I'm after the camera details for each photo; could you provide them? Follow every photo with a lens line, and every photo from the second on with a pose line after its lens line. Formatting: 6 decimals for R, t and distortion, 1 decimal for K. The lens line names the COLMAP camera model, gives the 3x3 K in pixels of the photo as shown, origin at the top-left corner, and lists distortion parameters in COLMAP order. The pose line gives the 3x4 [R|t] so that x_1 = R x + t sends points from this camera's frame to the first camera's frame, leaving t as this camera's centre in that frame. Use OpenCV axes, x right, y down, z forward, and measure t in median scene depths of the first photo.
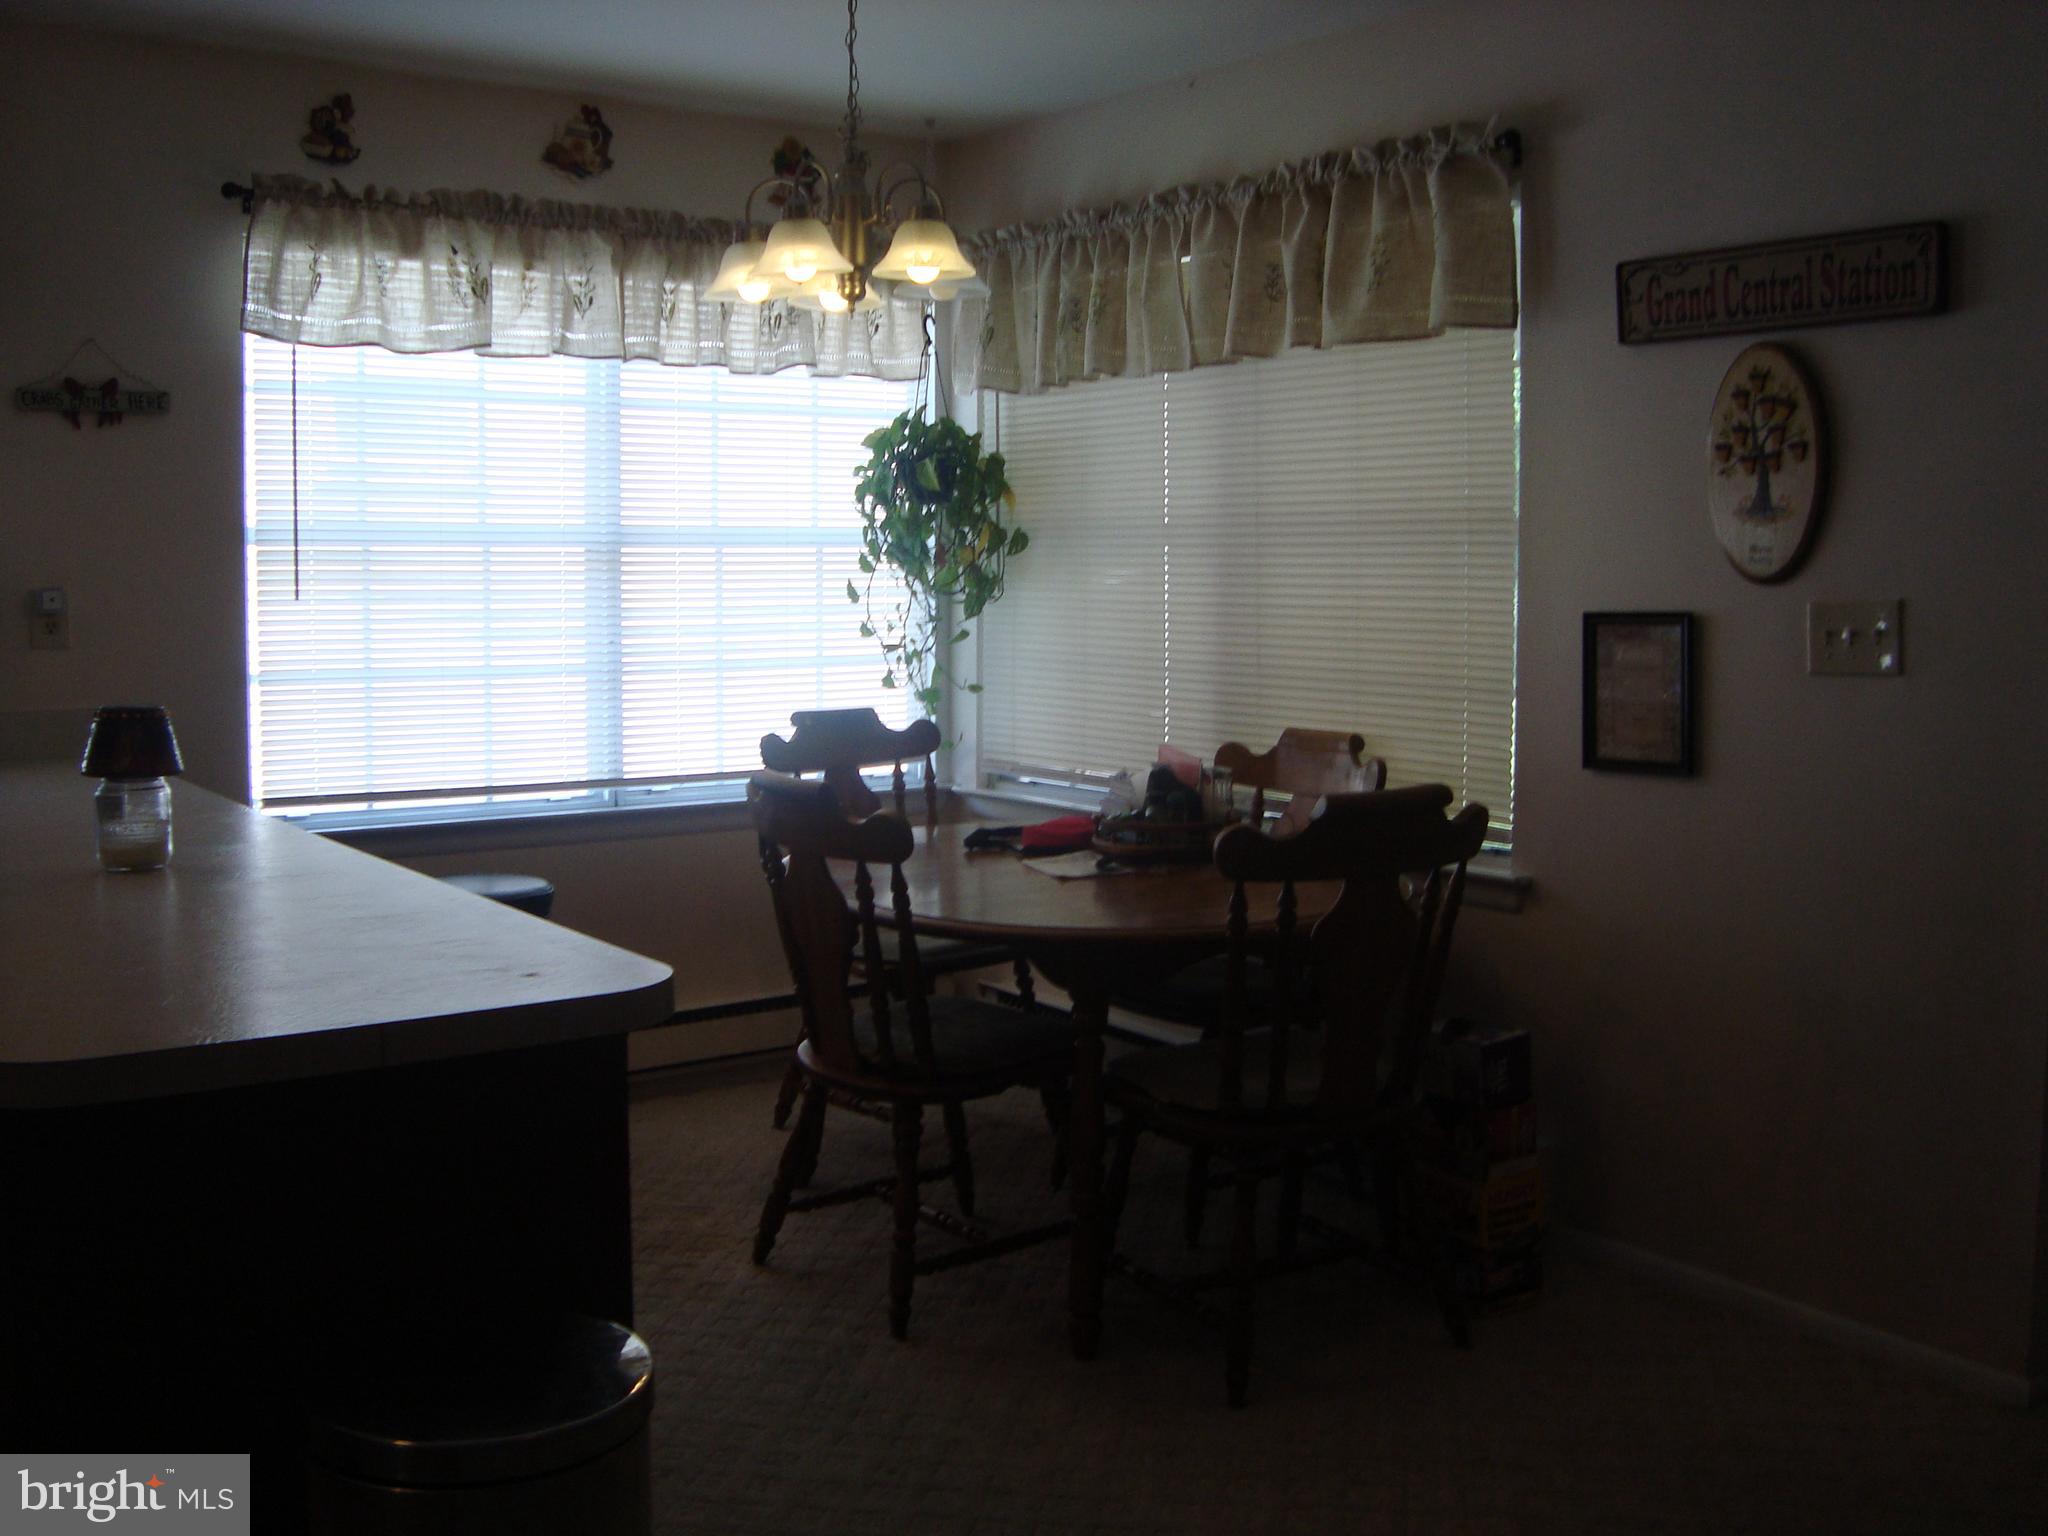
lens RADIAL K [[2045.2, 0, 1019.2], [0, 2045.2, 757.5], [0, 0, 1]] dist [-0.212570, 0.252927]
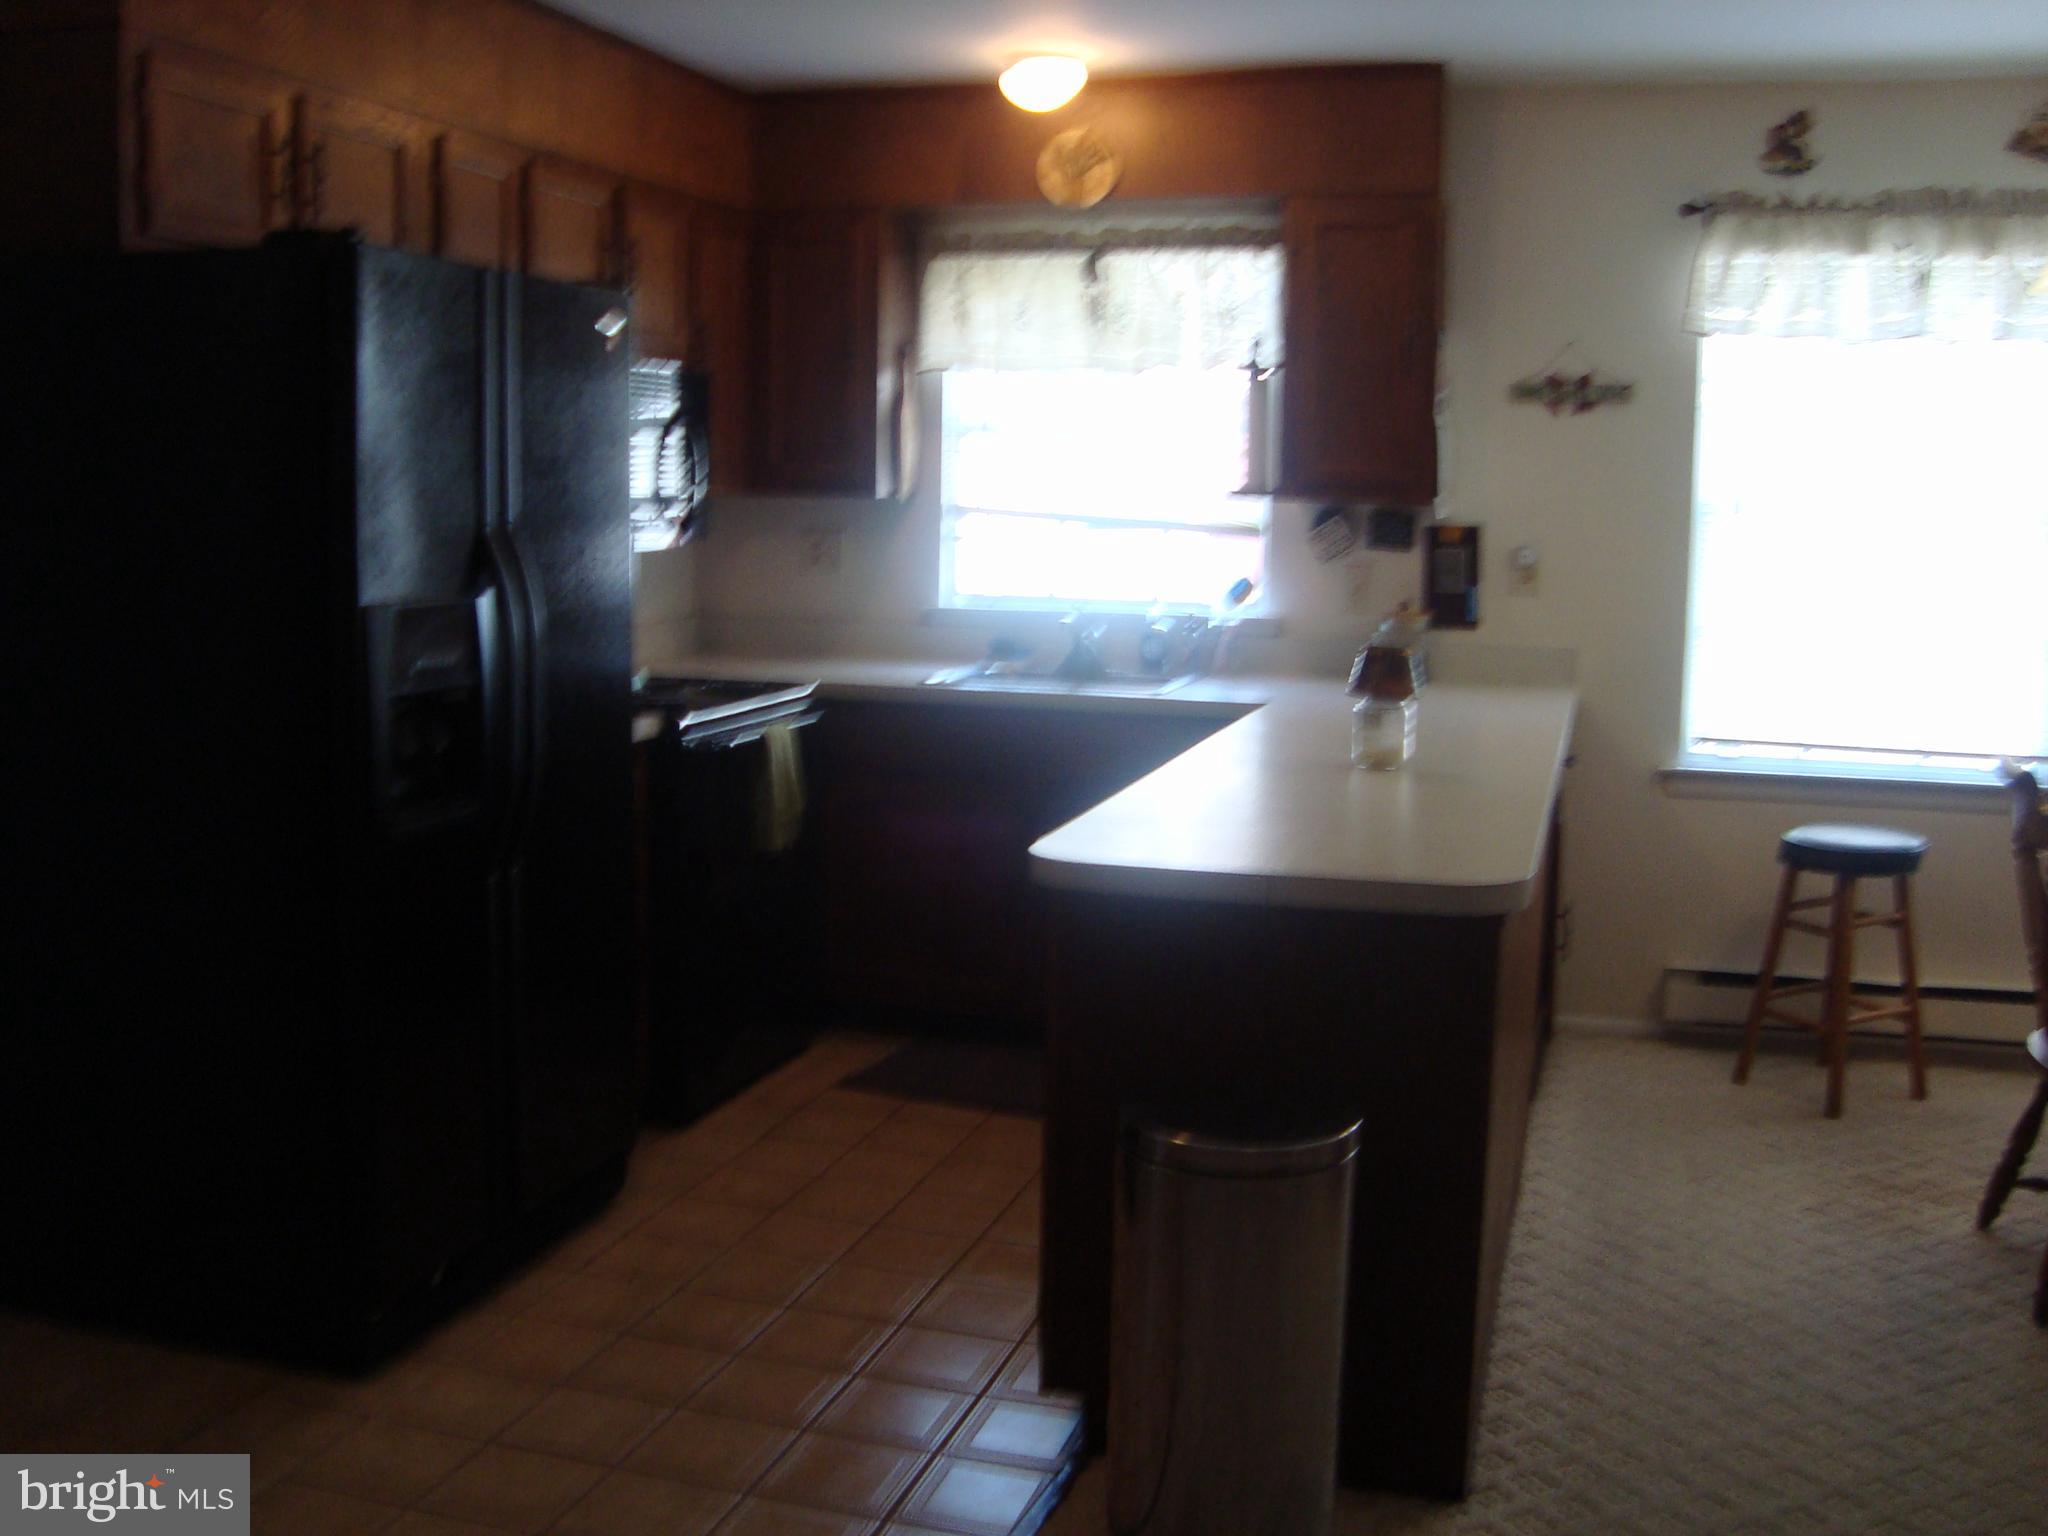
lens RADIAL K [[2045.2, 0, 1019.2], [0, 2045.2, 757.5], [0, 0, 1]] dist [-0.212570, 0.252927]
pose [[0.605456, 0.111429, -0.788040, 0.308478], [-0.085752, 0.993520, 0.074600, -0.020398], [0.791246, 0.022409, 0.611088, -0.015056]]
